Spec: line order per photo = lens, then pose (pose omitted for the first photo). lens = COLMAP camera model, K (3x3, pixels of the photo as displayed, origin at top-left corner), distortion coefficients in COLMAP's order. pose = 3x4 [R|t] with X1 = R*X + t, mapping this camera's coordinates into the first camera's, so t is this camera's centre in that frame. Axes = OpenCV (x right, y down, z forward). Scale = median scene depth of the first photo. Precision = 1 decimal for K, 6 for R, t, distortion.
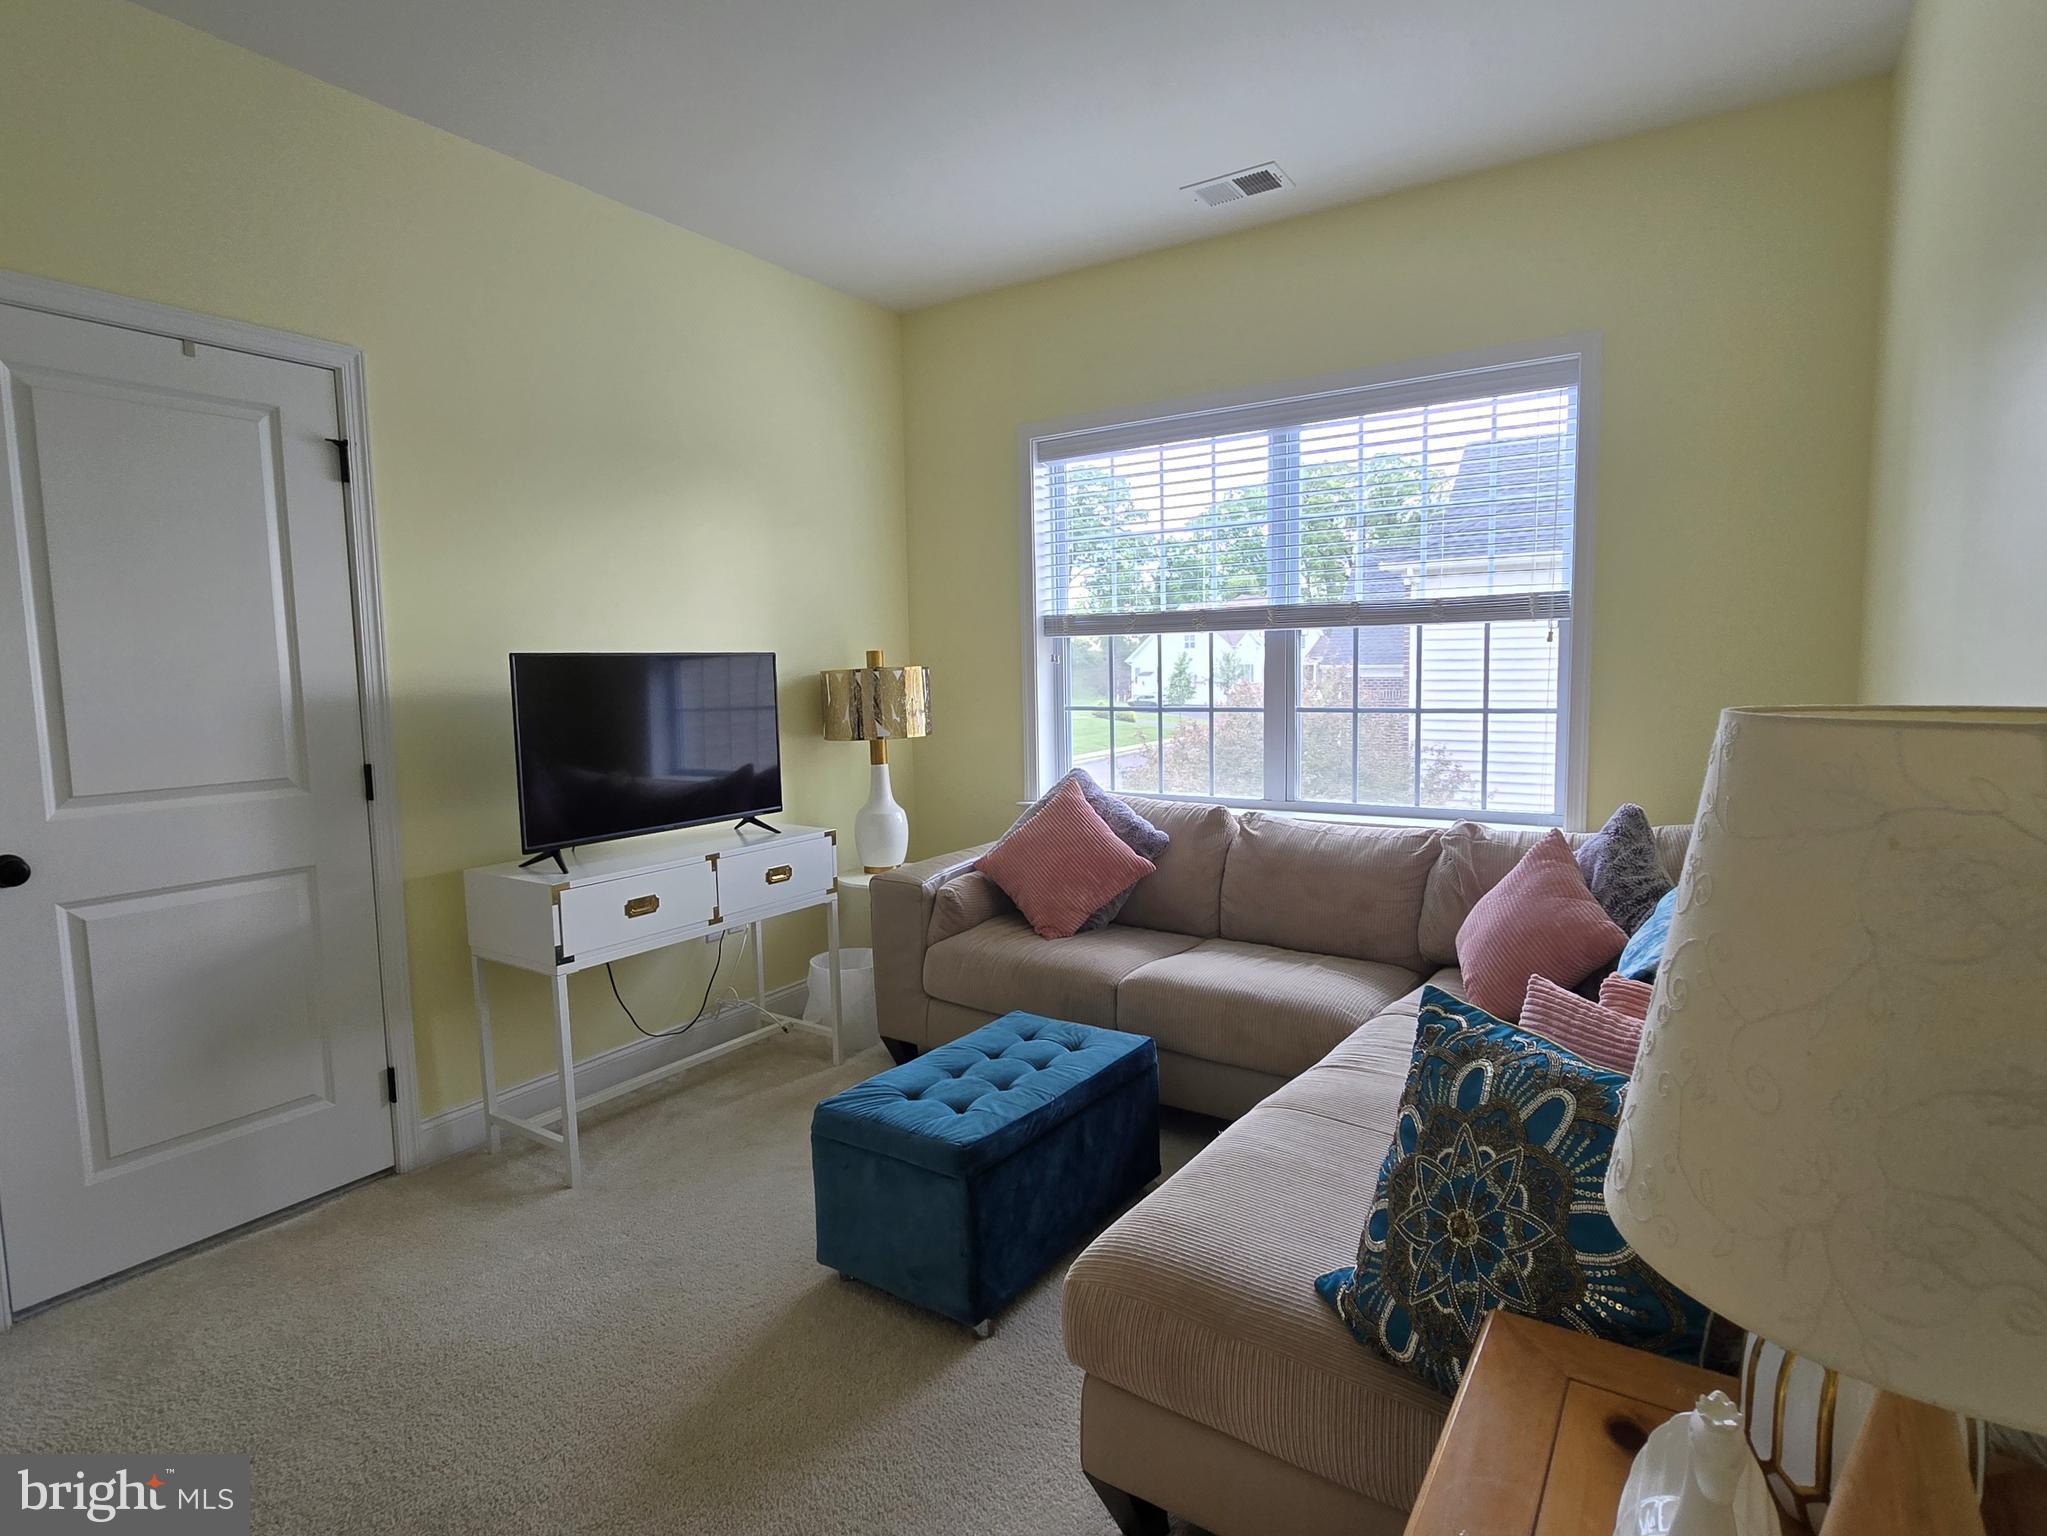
lens RADIAL K [[1073.9, 0, 1023.5], [0, 1073.9, 768.0], [0, 0, 1]] dist [0.013936, -0.016623]
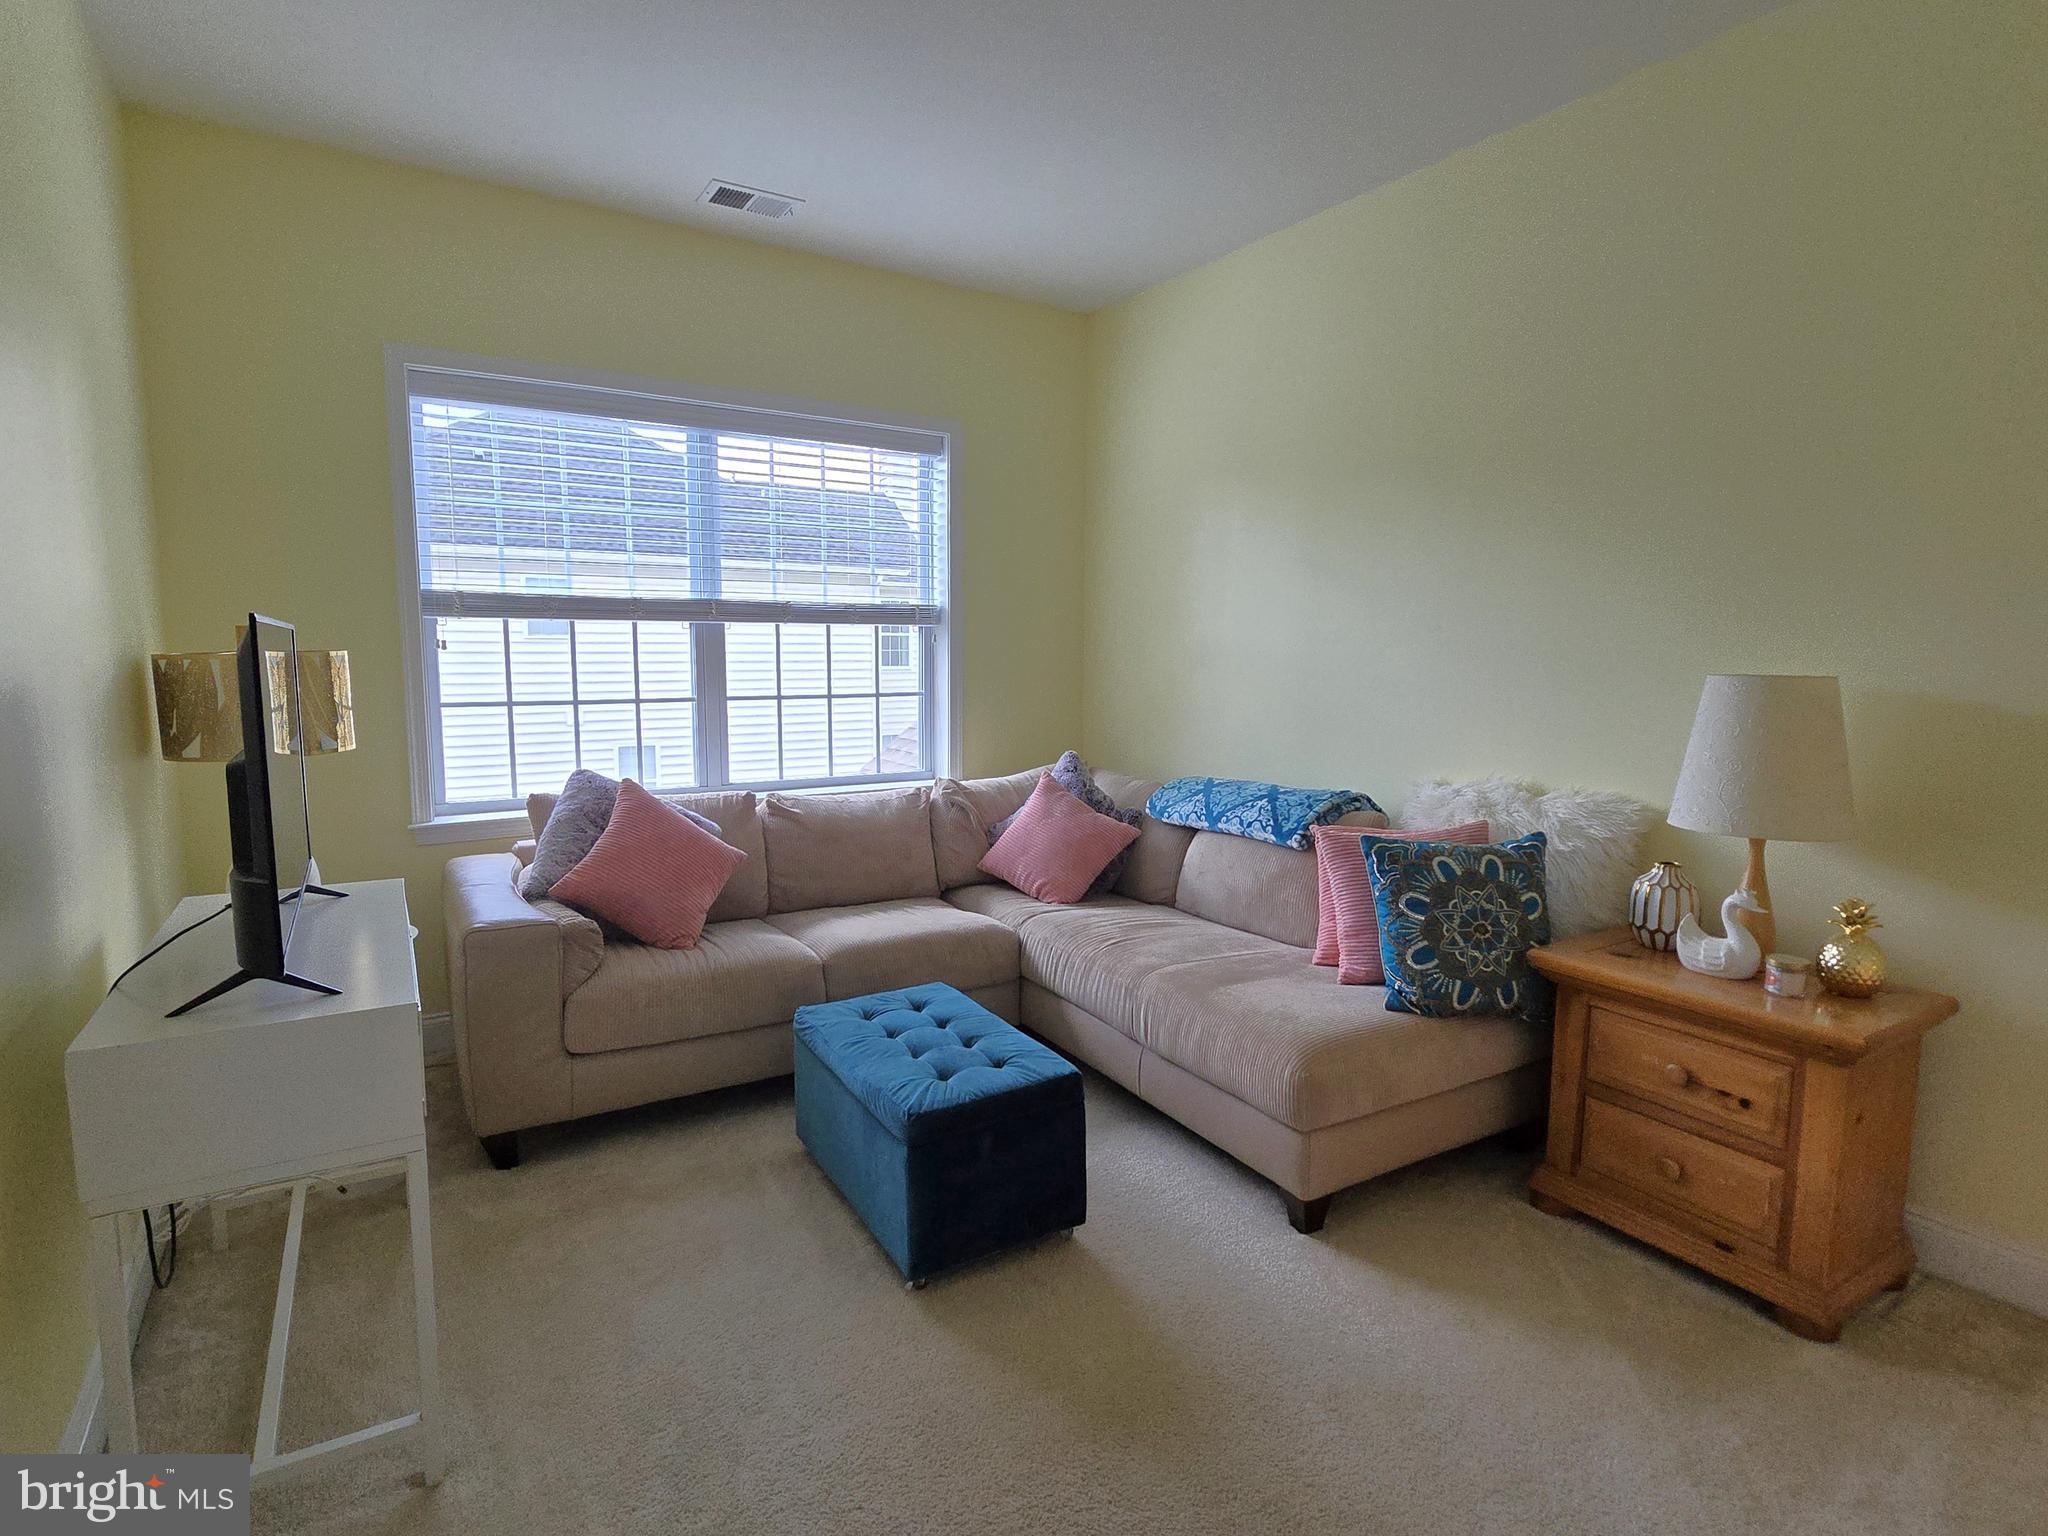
lens RADIAL K [[1037.6, 0, 1024.0], [0, 1037.6, 768.0], [0, 0, 1]] dist [-0.031102, -0.000186]
pose [[0.412122, -0.081511, 0.907475, -0.595081], [0.076231, 0.995583, 0.054806, -0.020557], [-0.907934, 0.046591, 0.416515, 0.330305]]
